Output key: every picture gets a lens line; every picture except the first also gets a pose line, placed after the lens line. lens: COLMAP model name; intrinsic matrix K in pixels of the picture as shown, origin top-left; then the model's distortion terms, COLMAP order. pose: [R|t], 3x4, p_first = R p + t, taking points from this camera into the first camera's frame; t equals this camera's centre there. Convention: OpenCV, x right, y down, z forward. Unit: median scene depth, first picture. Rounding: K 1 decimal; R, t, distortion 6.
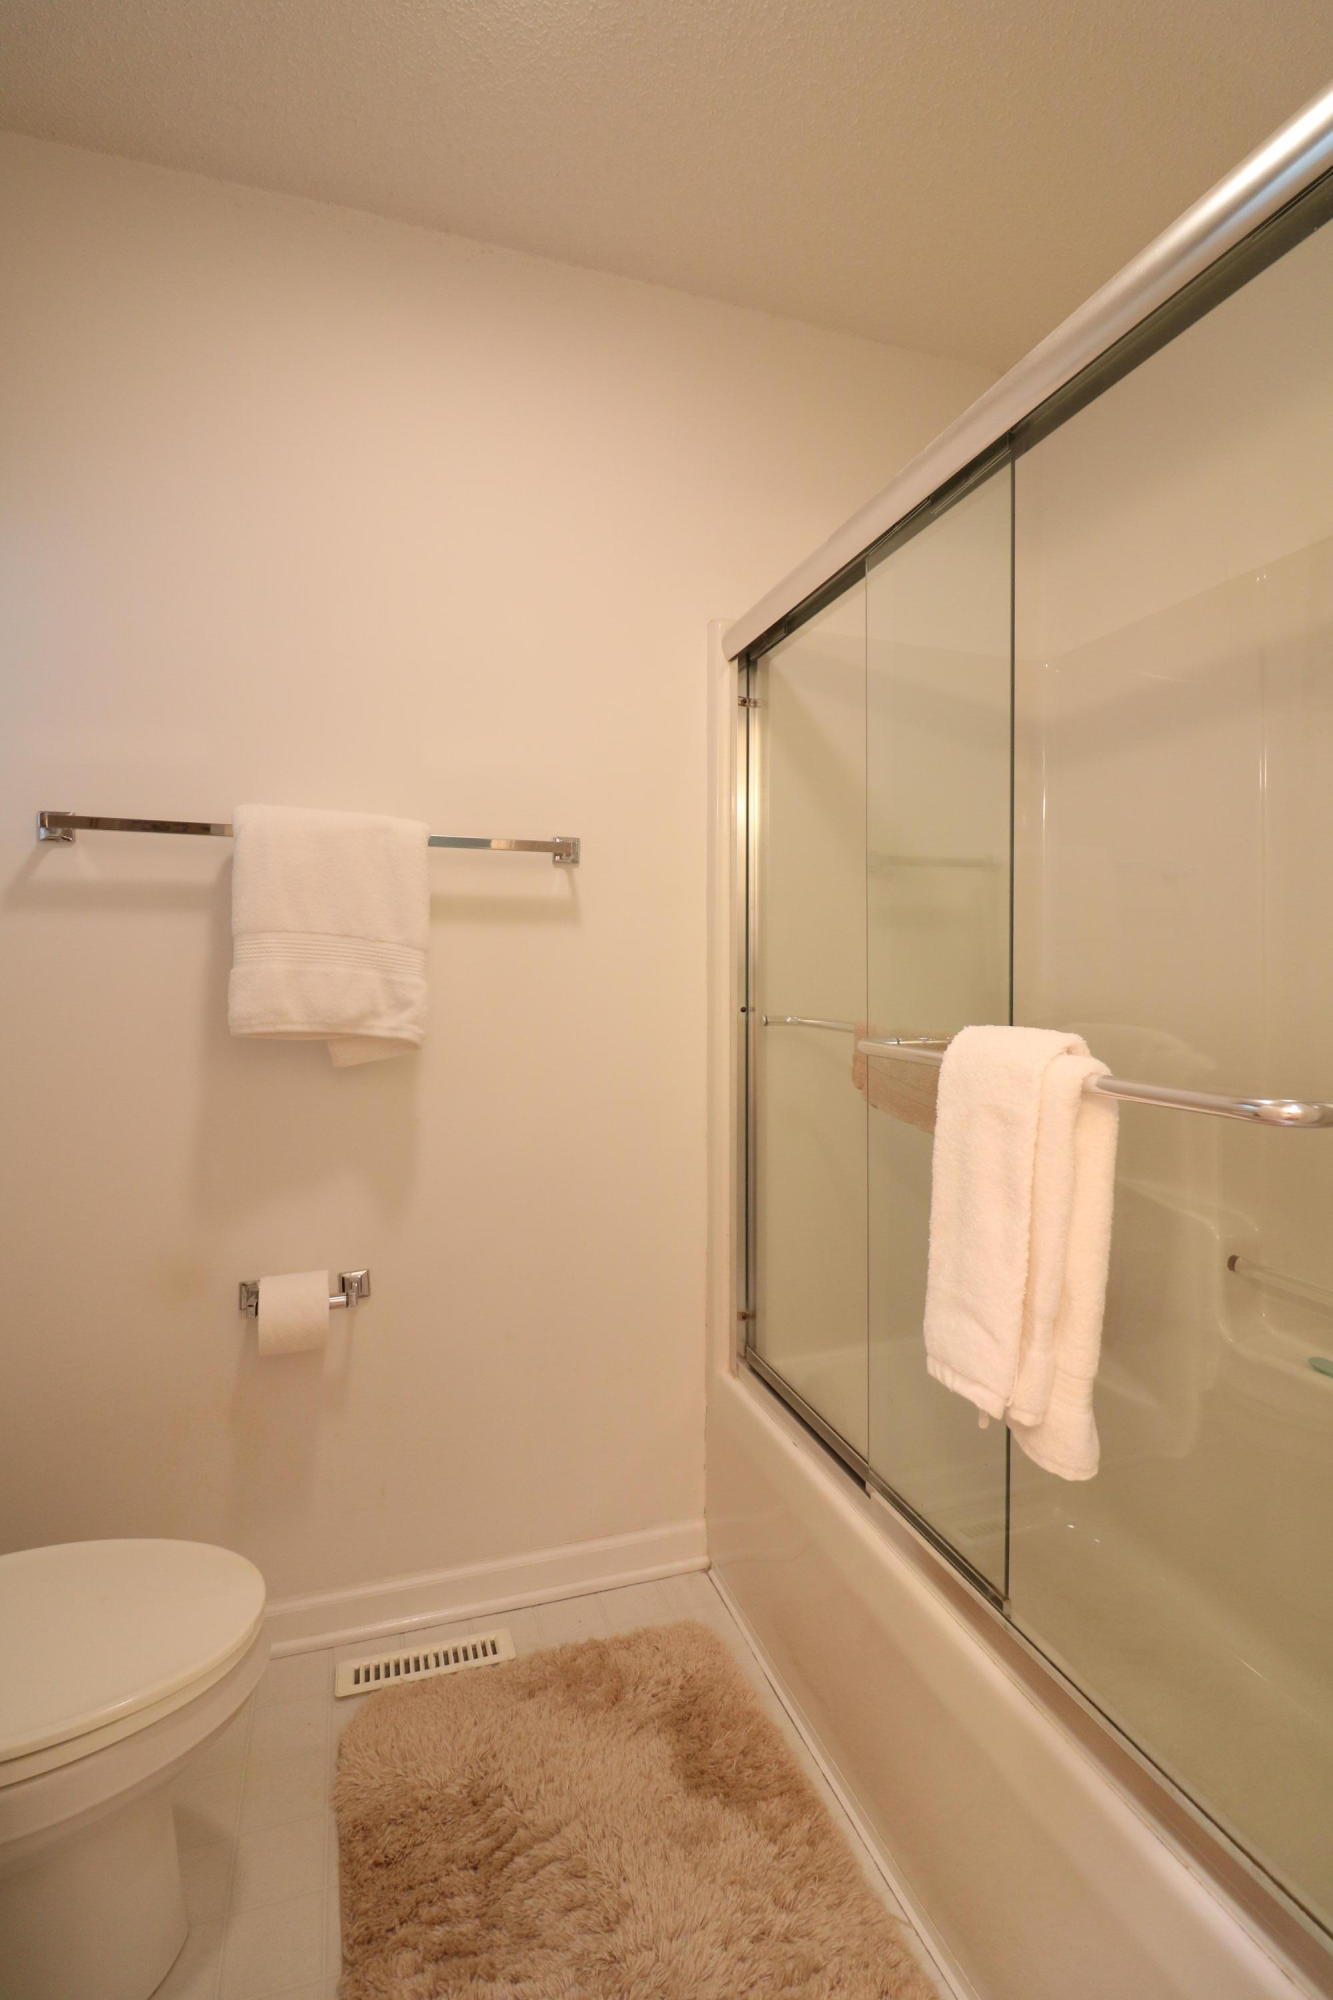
lens RADIAL K [[965.4, 0, 691.1], [0, 965.4, 978.7], [0, 0, 1]] dist [-0.001561, -0.000275]
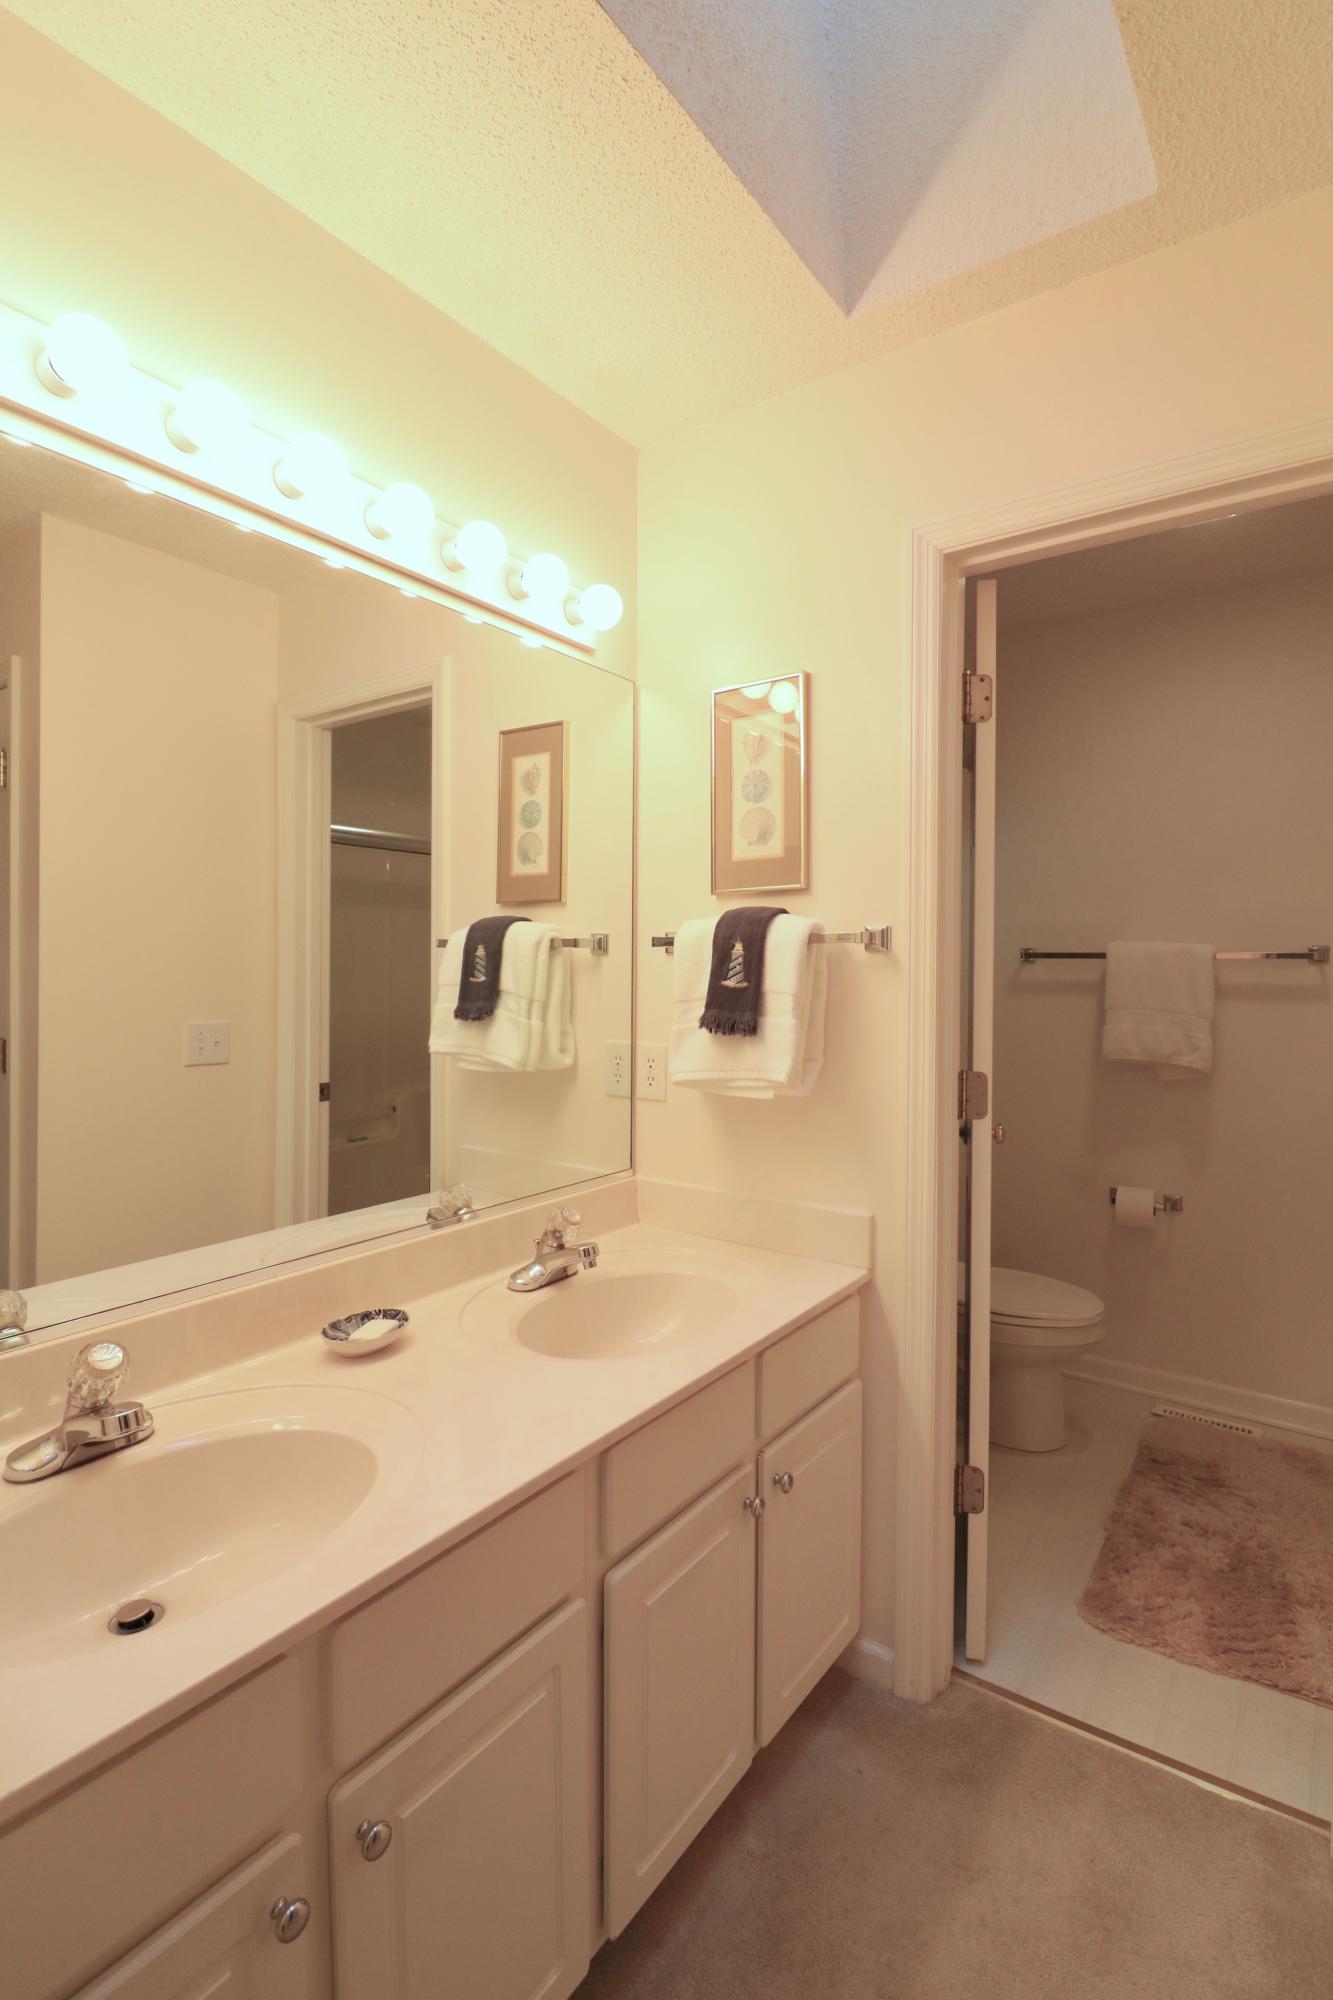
lens RADIAL K [[965.4, 0, 691.1], [0, 965.4, 978.7], [0, 0, 1]] dist [-0.001561, -0.000275]
pose [[0.590566, 0.004568, -0.806976, 0.598897], [-0.009451, 0.999955, -0.001256, -0.093640], [0.806934, 0.008369, 0.590583, -0.824973]]
